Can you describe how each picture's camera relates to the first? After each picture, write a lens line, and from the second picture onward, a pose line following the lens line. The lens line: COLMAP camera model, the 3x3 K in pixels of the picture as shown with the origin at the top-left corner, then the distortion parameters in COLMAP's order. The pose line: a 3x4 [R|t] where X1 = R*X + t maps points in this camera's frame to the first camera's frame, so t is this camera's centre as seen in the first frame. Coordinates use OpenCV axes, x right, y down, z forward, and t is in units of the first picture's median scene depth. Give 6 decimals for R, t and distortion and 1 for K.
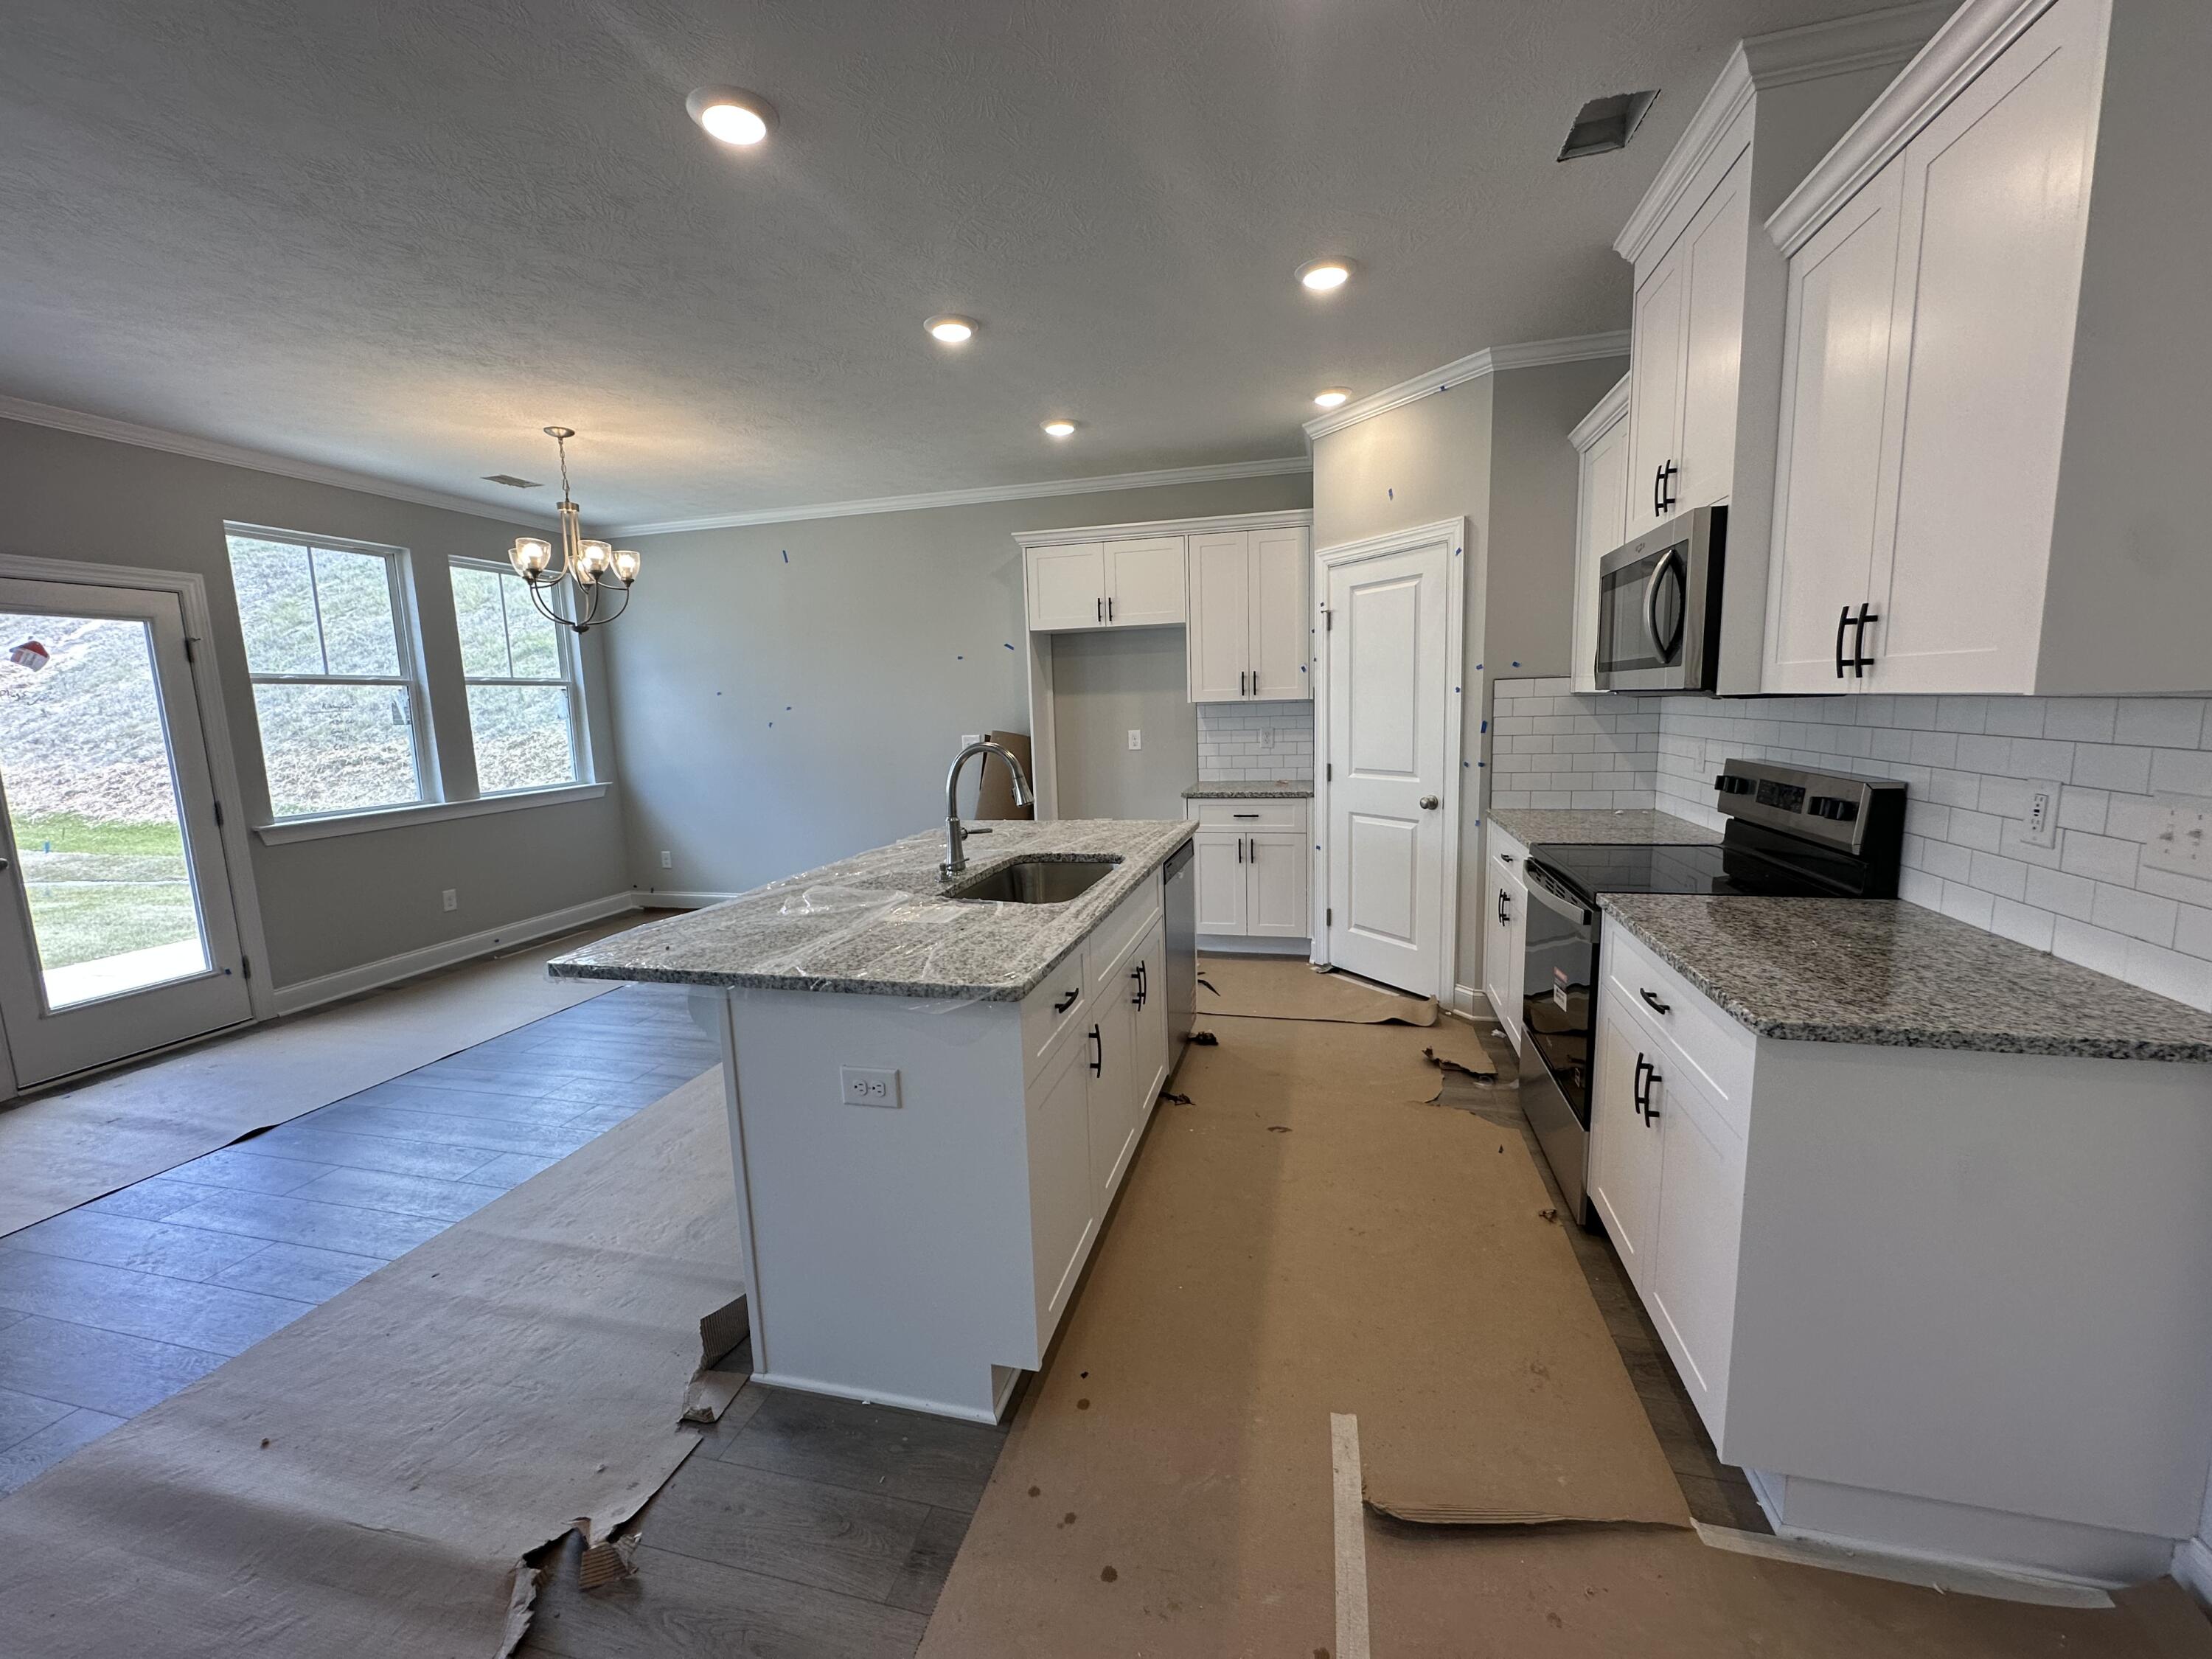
lens RADIAL K [[883.7, 0, 1108.3], [0, 883.7, 845.2], [0, 0, 1]] dist [0.000836, 0.000602]
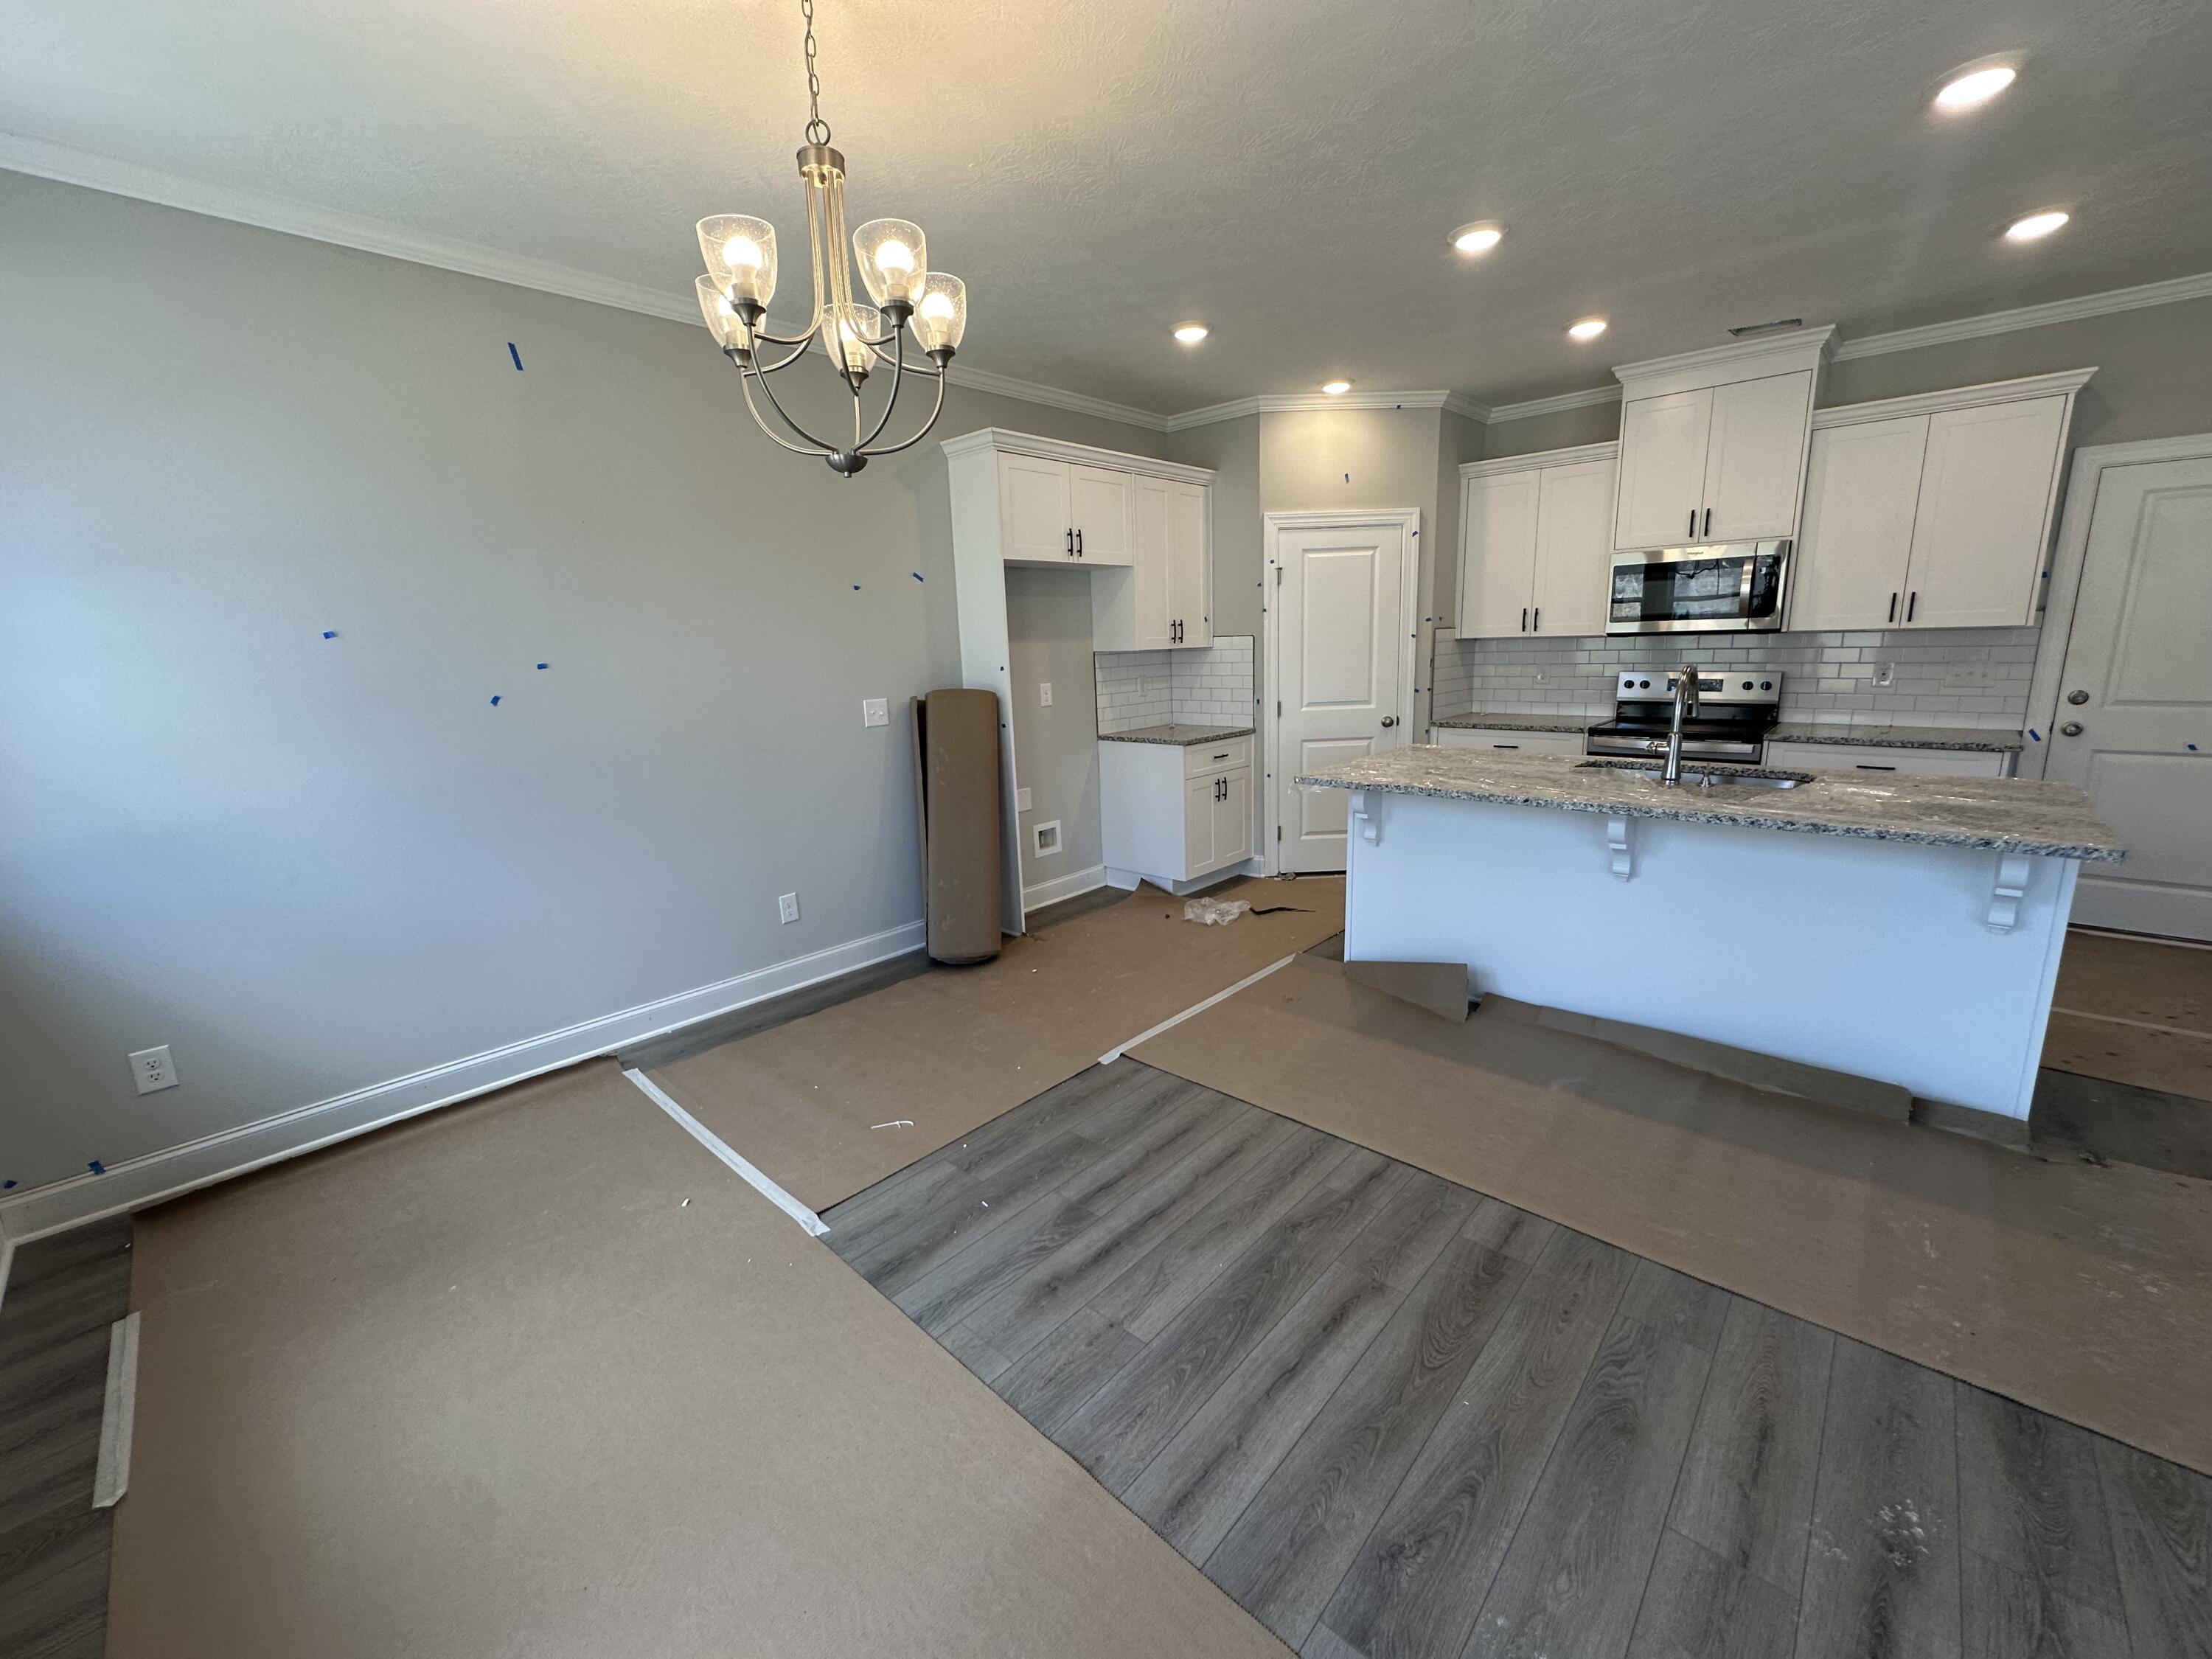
lens RADIAL K [[883.7, 0, 1101.6], [0, 883.7, 834.8], [0, 0, 1]] dist [0.000836, 0.000602]
pose [[0.473212, -0.173563, 0.863682, -0.762361], [0.162610, 0.980762, 0.107996, -0.071044], [-0.865811, 0.089338, 0.492332, 0.551145]]
